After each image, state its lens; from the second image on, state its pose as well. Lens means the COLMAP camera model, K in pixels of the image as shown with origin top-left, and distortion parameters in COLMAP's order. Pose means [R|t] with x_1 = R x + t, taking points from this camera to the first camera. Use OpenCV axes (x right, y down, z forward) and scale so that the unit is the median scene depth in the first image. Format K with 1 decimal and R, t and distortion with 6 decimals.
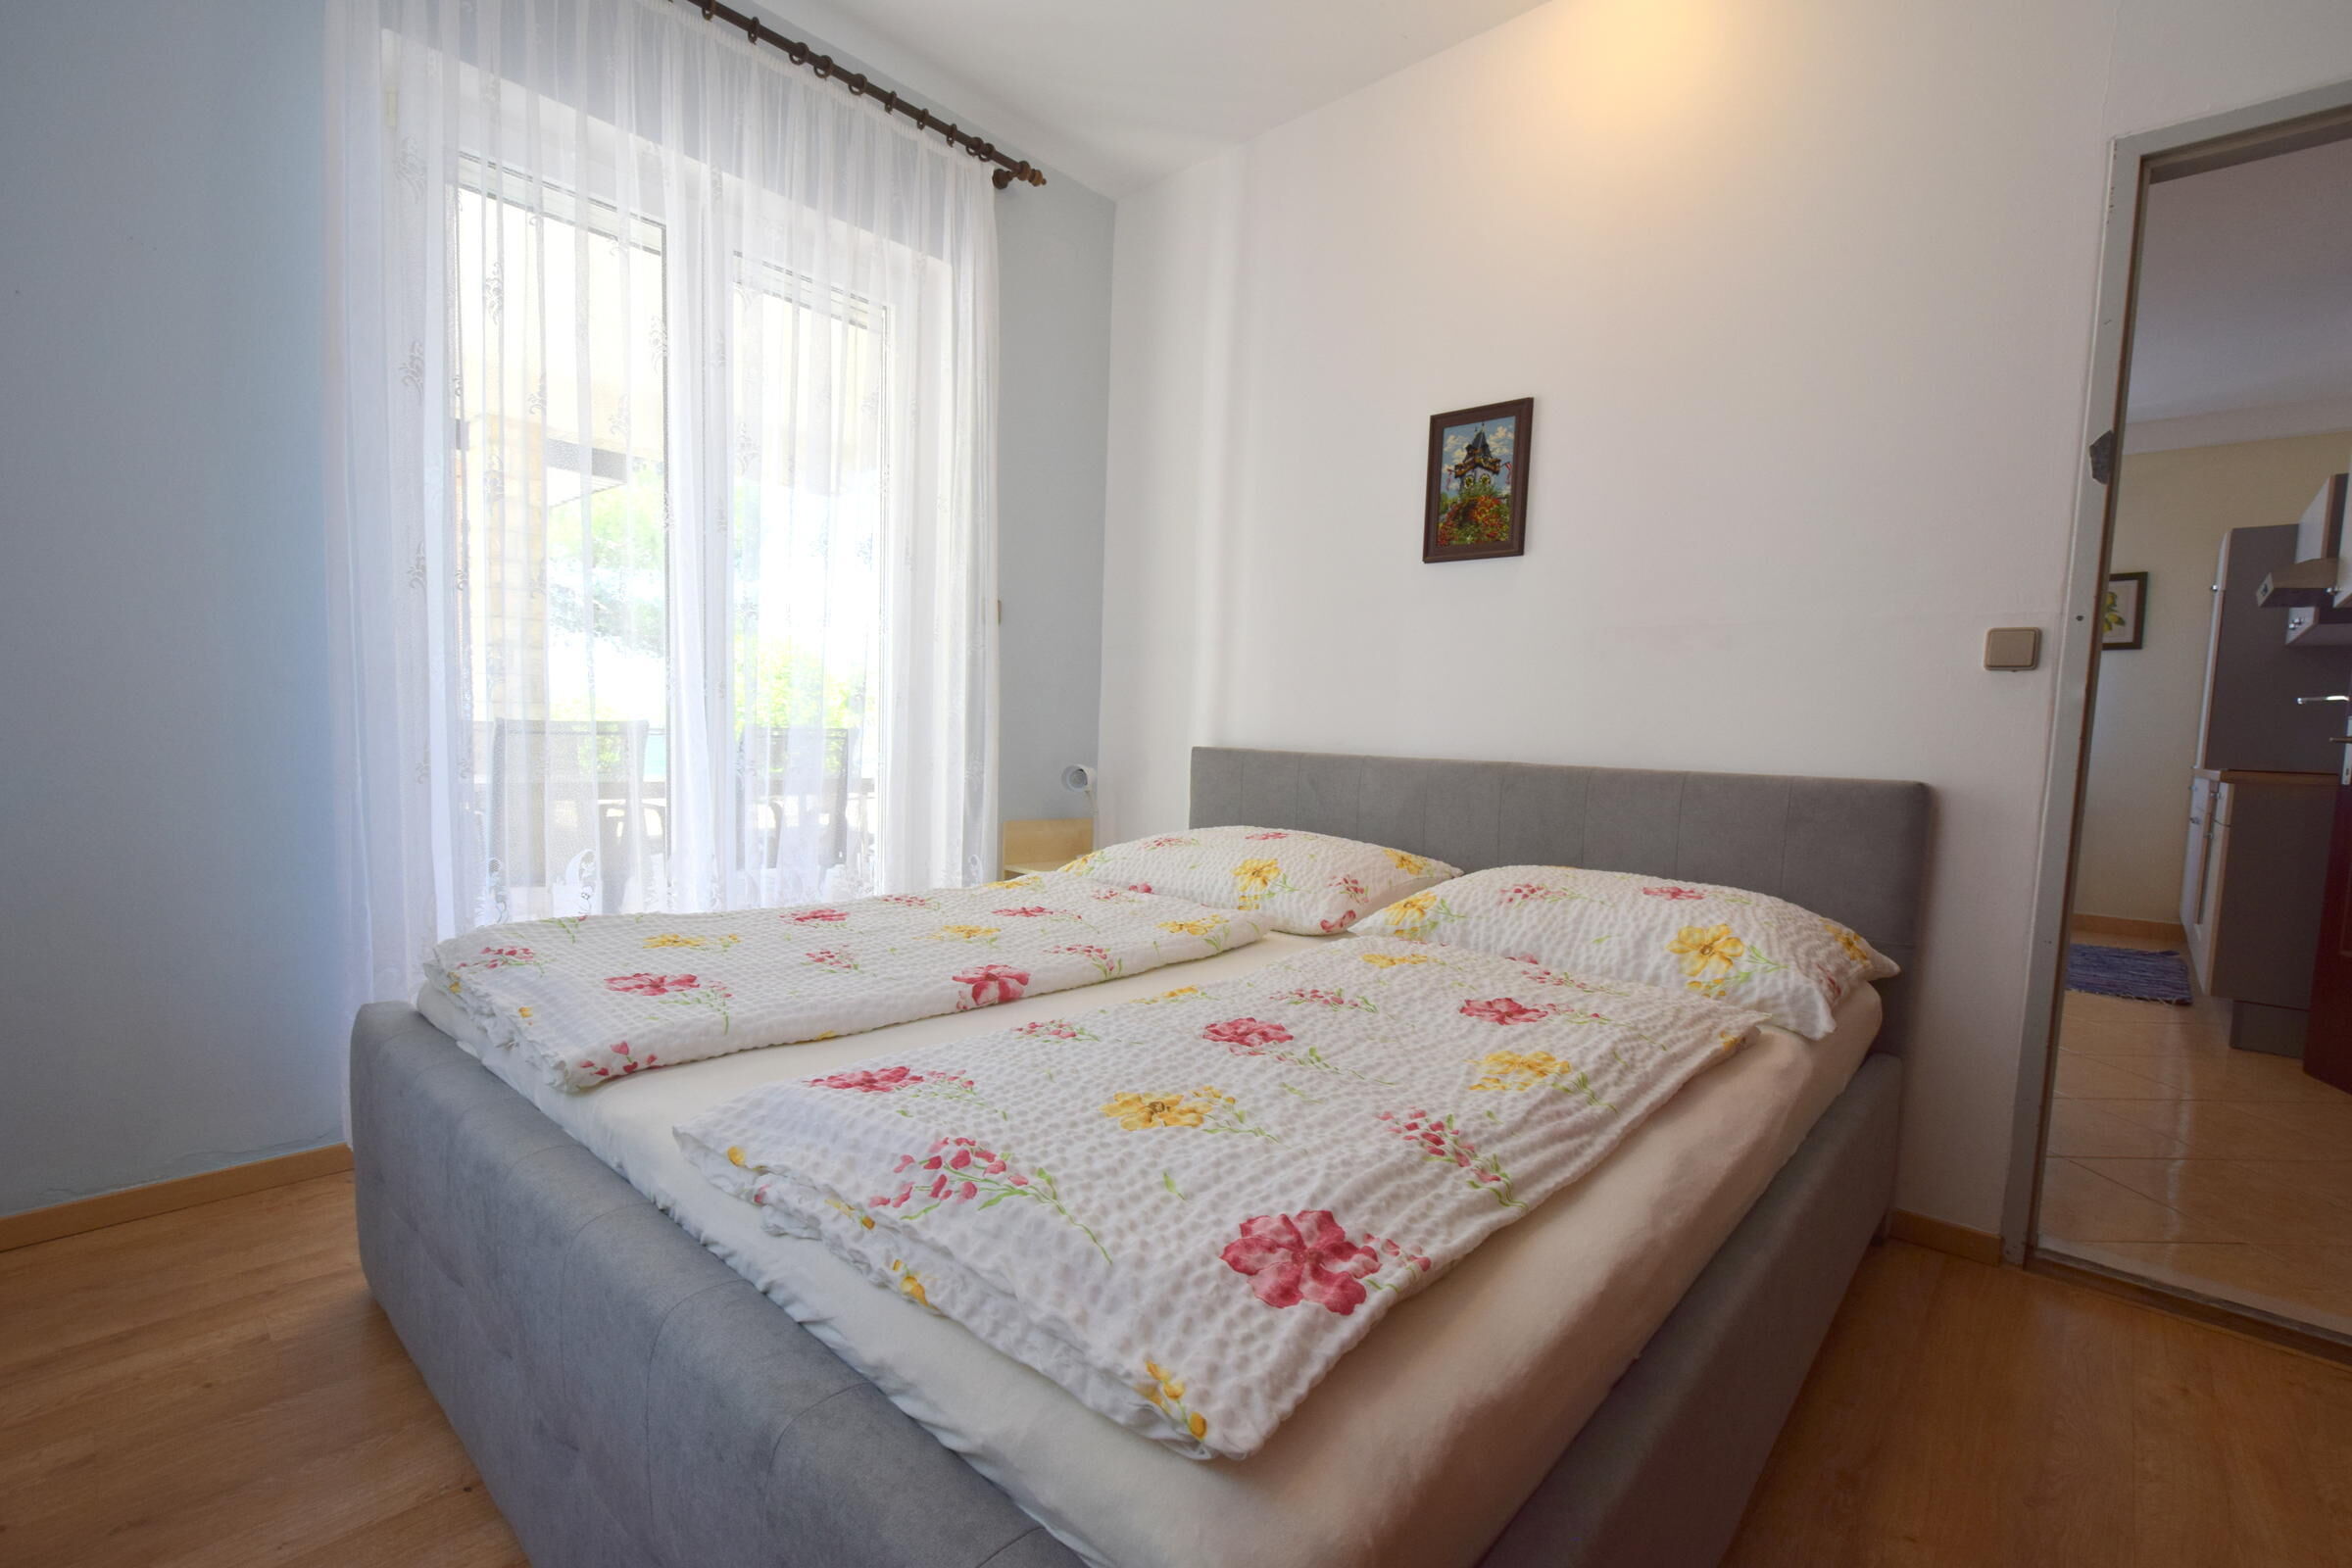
lens RADIAL K [[1040.2, 0, 1176.0], [0, 1040.2, 784.0], [0, 0, 1]] dist [-0.015931, 0.000324]
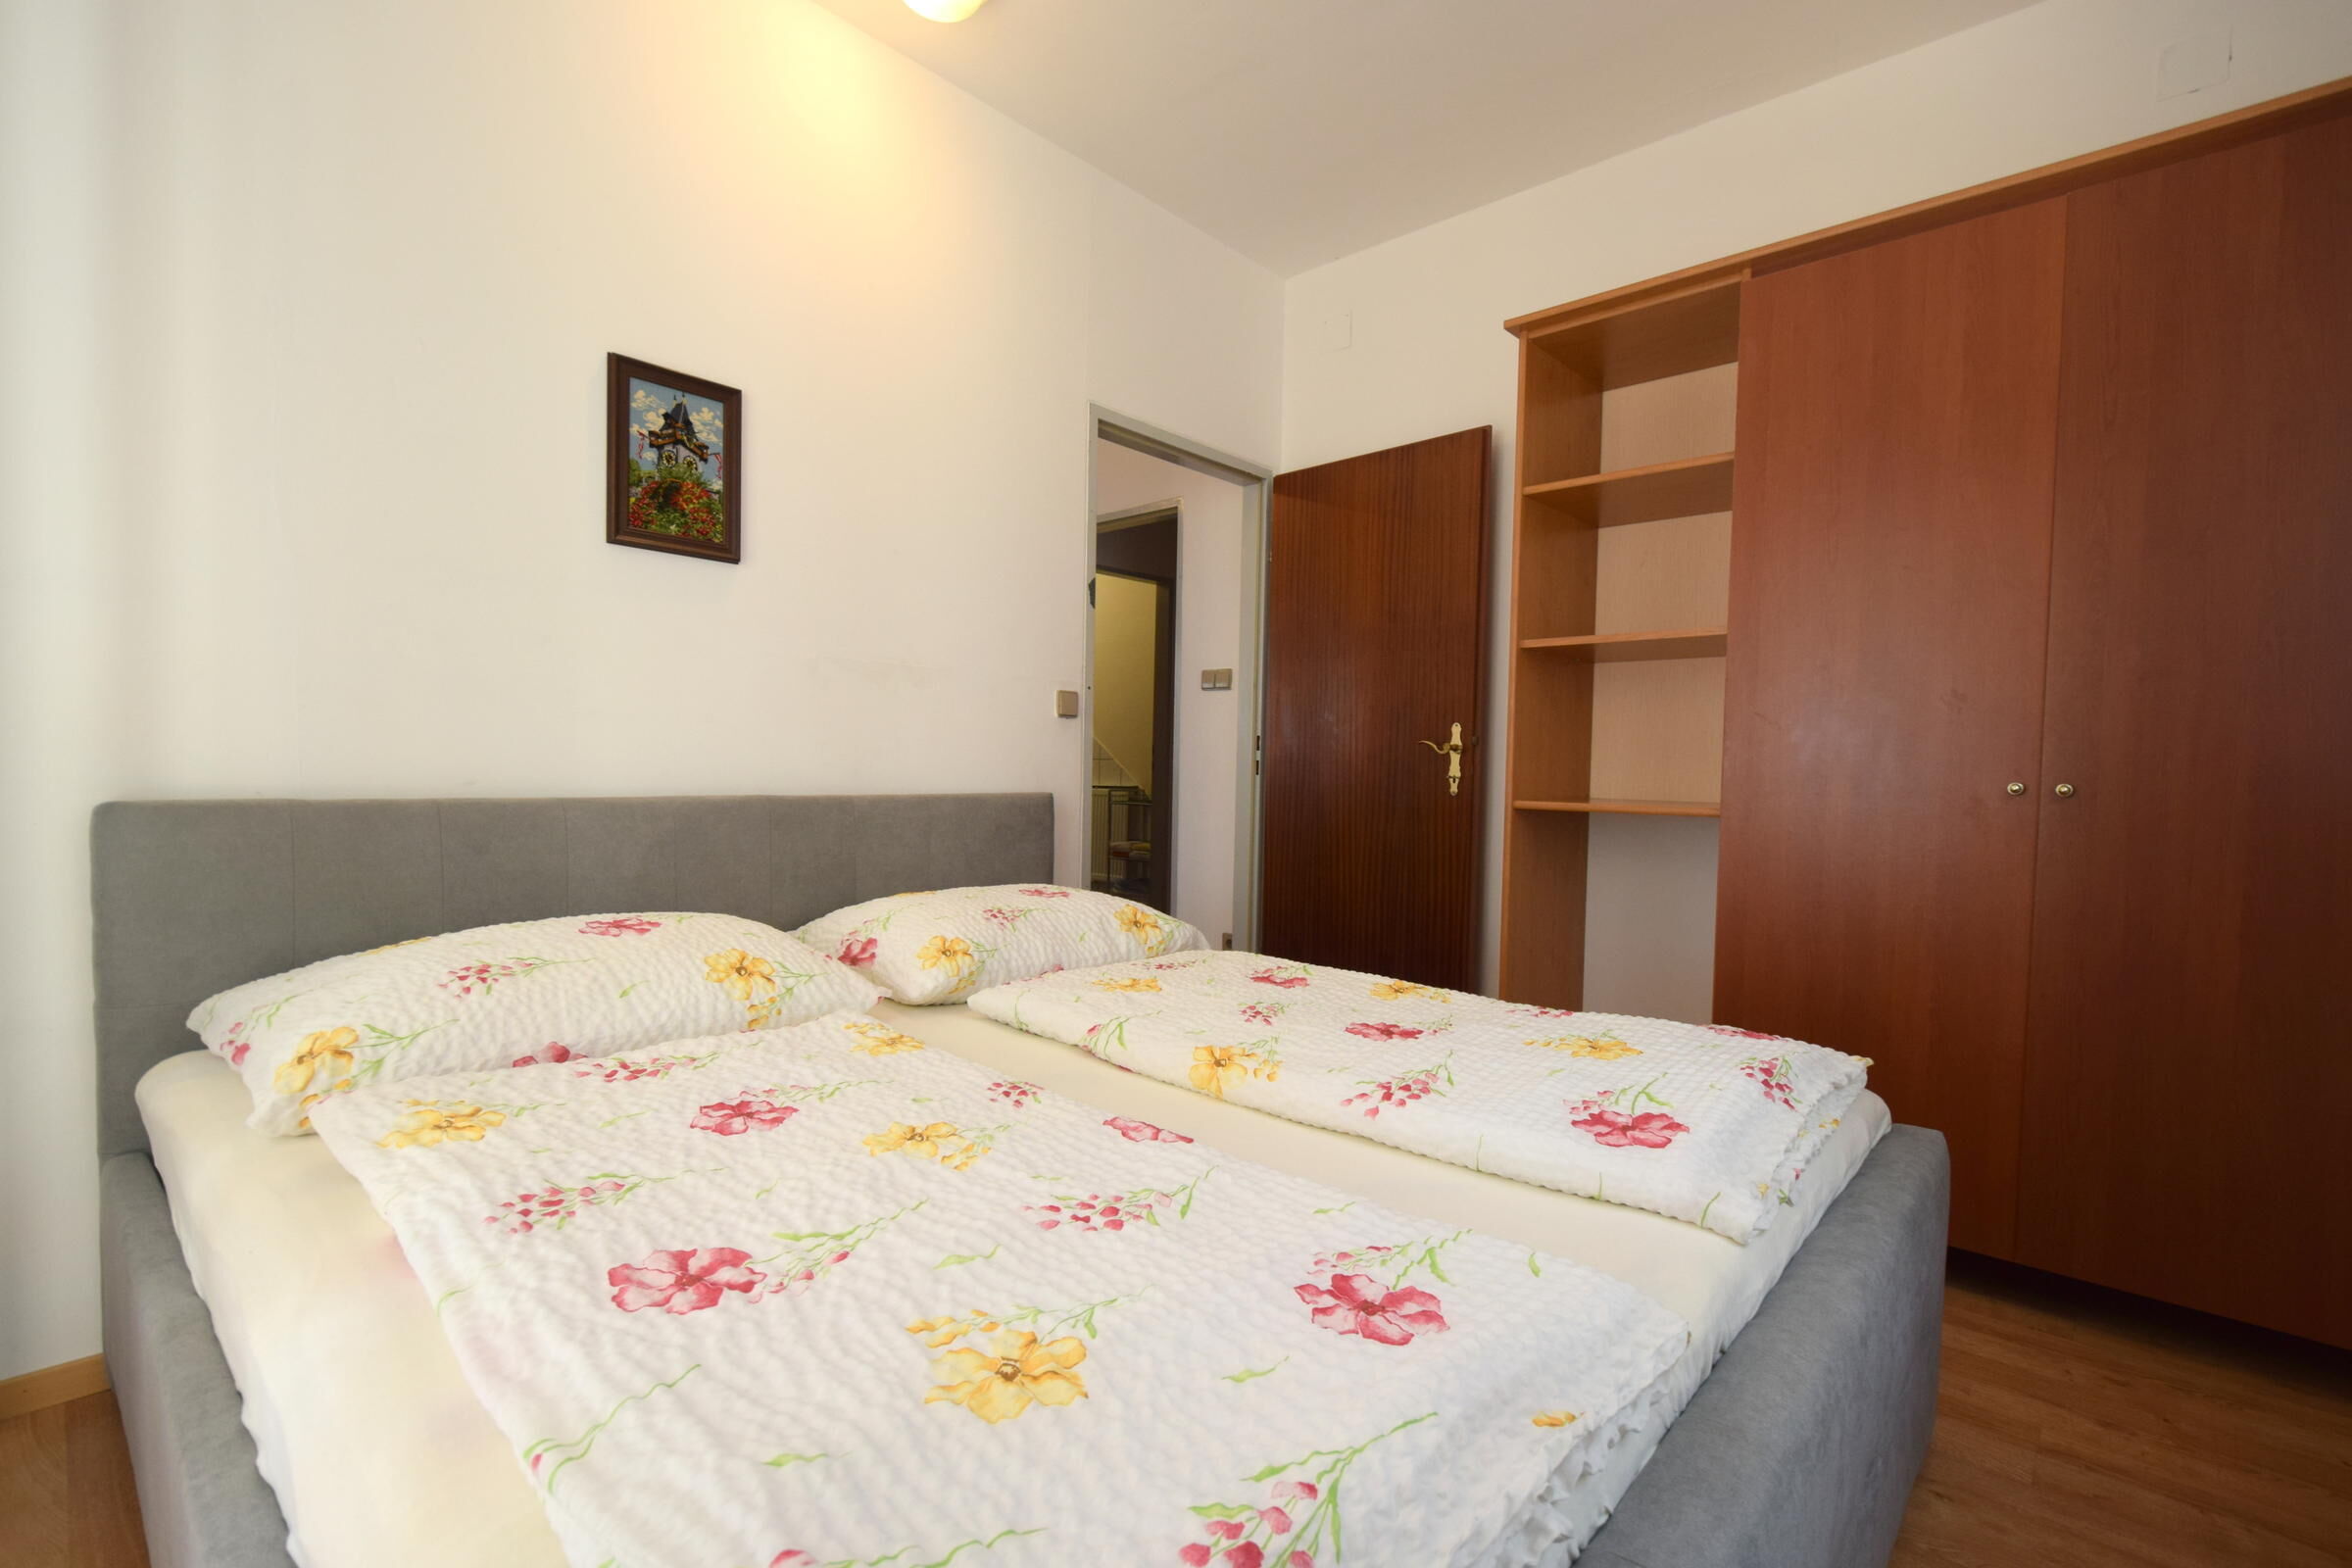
lens RADIAL K [[1040.2, 0, 1176.0], [0, 1040.2, 784.0], [0, 0, 1]] dist [-0.015931, 0.000324]
pose [[-0.003737, -0.041376, 0.999137, -0.548707], [0.044245, 0.998158, 0.041501, -0.050878], [-0.999014, 0.044362, -0.001899, 0.615658]]
